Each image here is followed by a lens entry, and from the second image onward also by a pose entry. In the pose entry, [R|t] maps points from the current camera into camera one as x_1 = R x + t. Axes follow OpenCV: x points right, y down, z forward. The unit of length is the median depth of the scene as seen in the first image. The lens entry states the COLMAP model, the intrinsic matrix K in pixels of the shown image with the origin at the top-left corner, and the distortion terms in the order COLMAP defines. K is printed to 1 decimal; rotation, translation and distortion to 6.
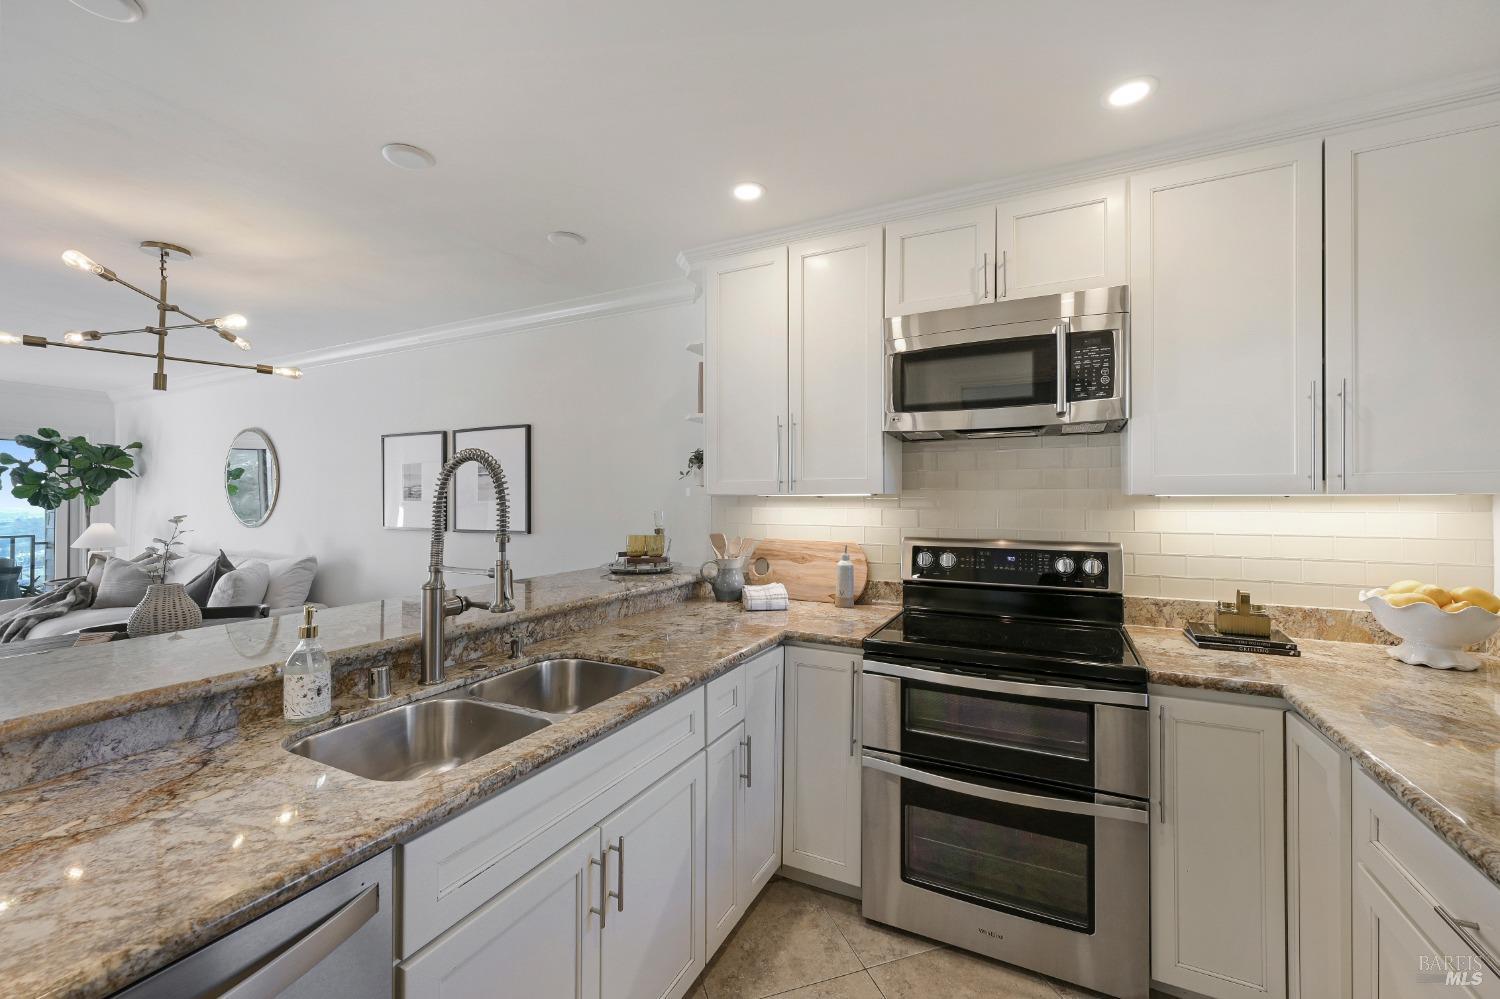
lens RADIAL K [[591.2, 0, 750.0], [0, 591.2, 499.5], [0, 0, 1]] dist [-0.008370, 0.000334]
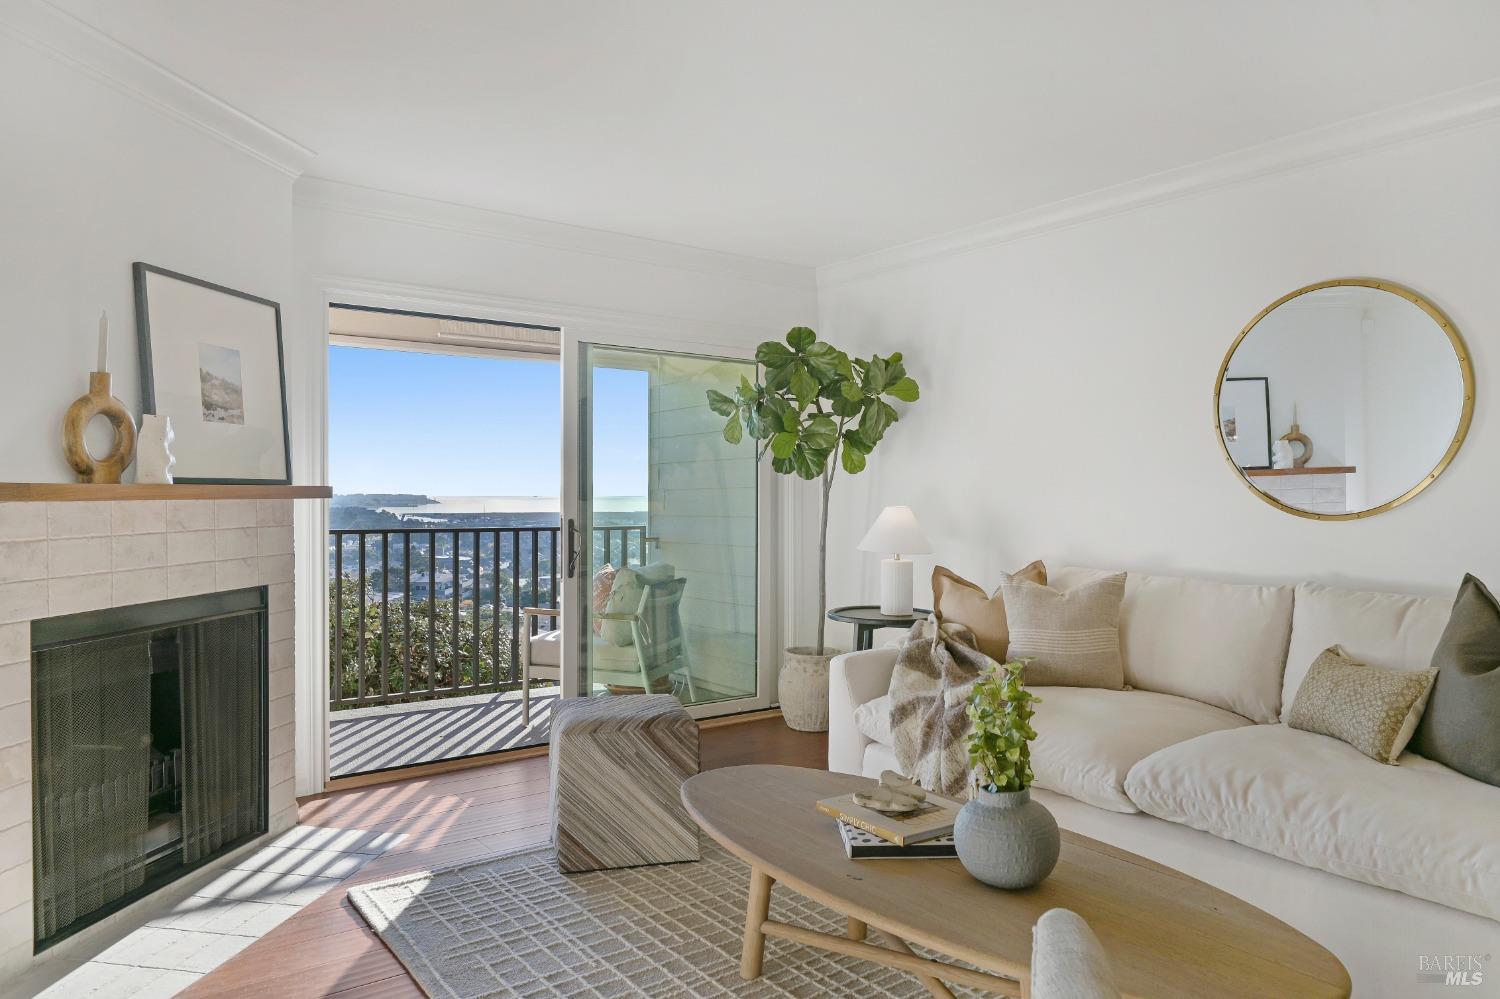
lens RADIAL K [[978.7, 0, 752.7], [0, 978.7, 533.2], [0, 0, 1]] dist [0.000284, 0.001561]
pose [[0.886258, 0.025871, -0.462468, -1.710043], [-0.006750, 0.999054, 0.042953, 0.058594], [0.463142, -0.034946, 0.885595, 0.369078]]
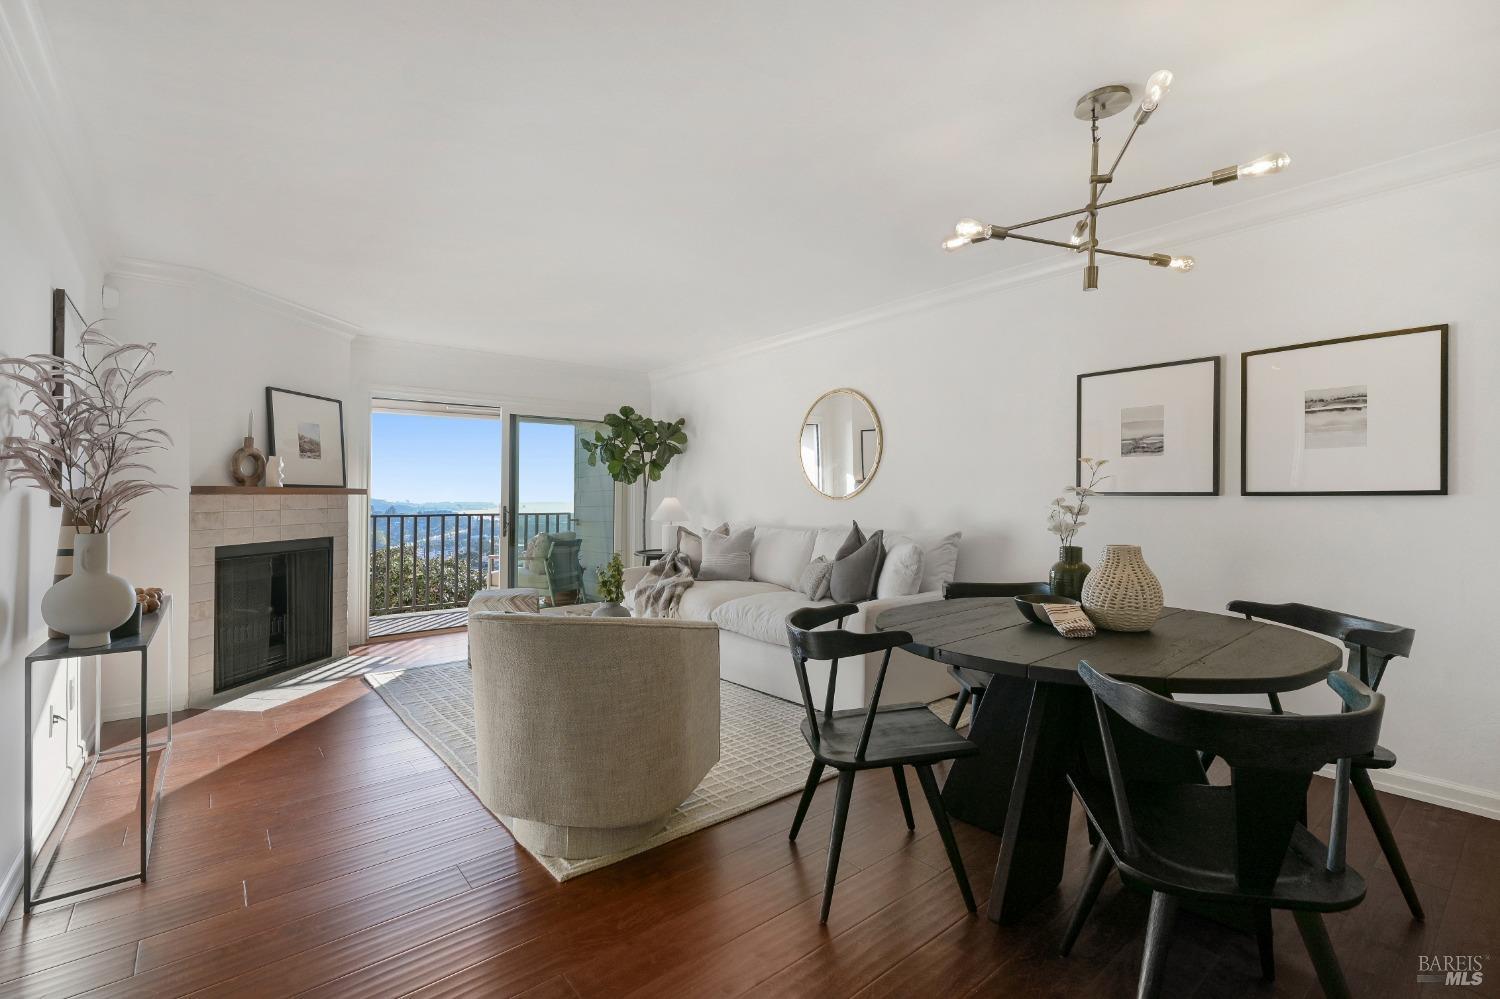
lens RADIAL K [[664.0, 0, 750.0], [0, 664.0, 499.5], [0, 0, 1]] dist [-0.000888, -0.000165]
pose [[0.907834, 0.000034, -0.419330, -1.049451], [0.002279, 0.999985, 0.005014, 0.080341], [0.419324, -0.005507, 0.907820, 0.032478]]
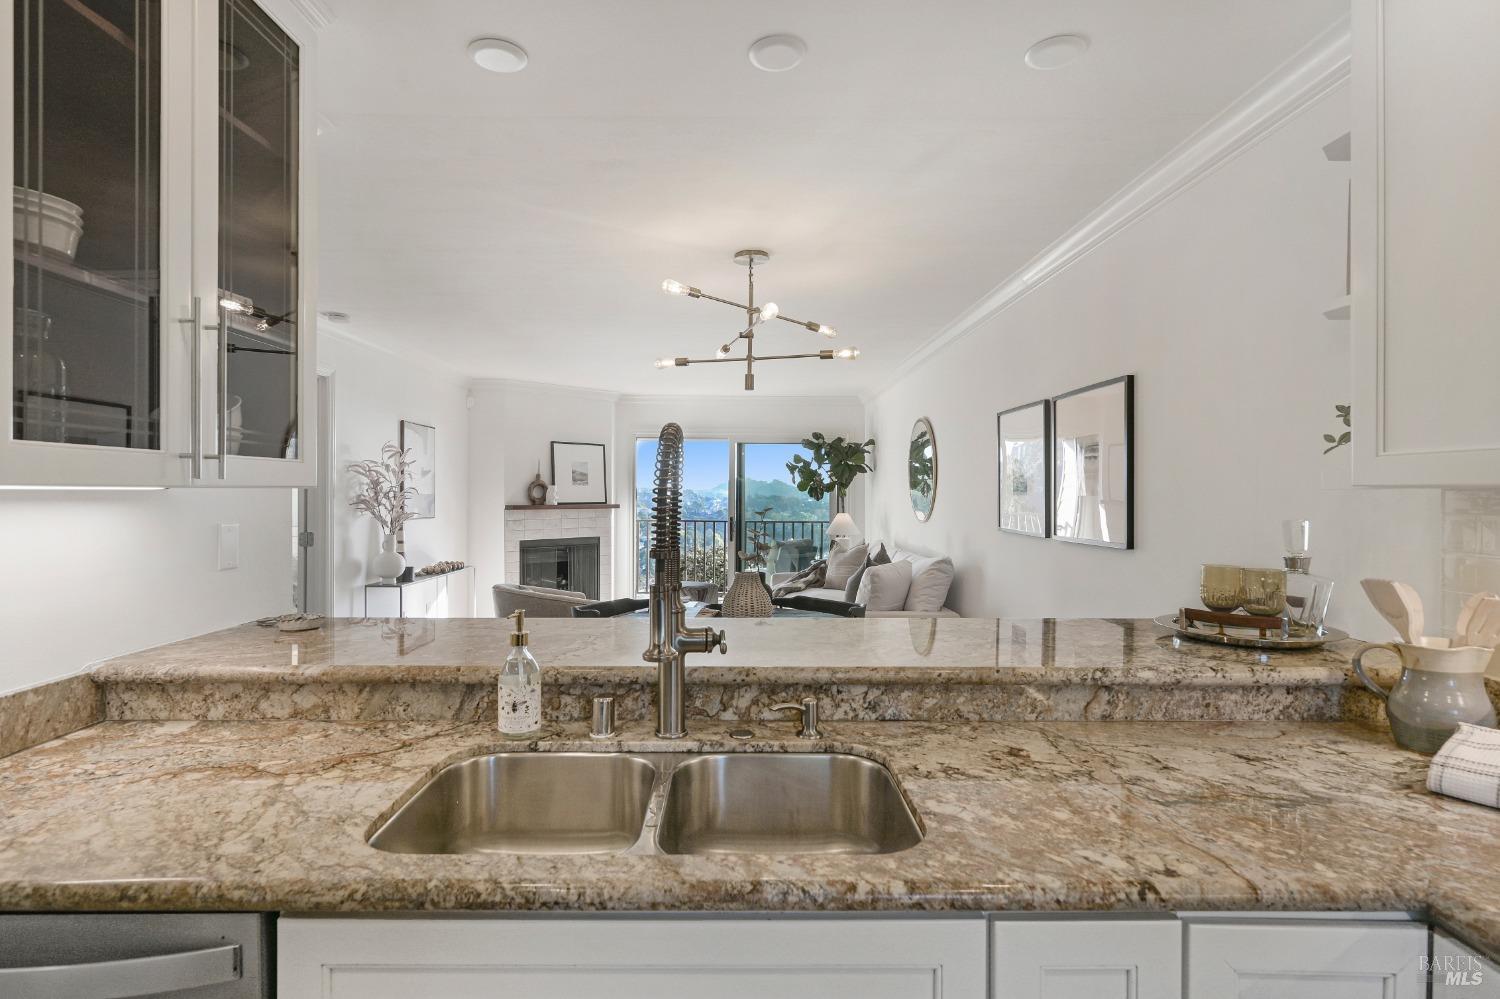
lens RADIAL K [[754.2, 0, 750.0], [0, 754.2, 499.5], [0, 0, 1]] dist [0.000039, -0.000004]
pose [[0.453971, 0.011651, -0.890940, 0.217749], [-0.003804, 0.999931, 0.011138, -0.002951], [0.891008, -0.001668, 0.453984, 0.379371]]
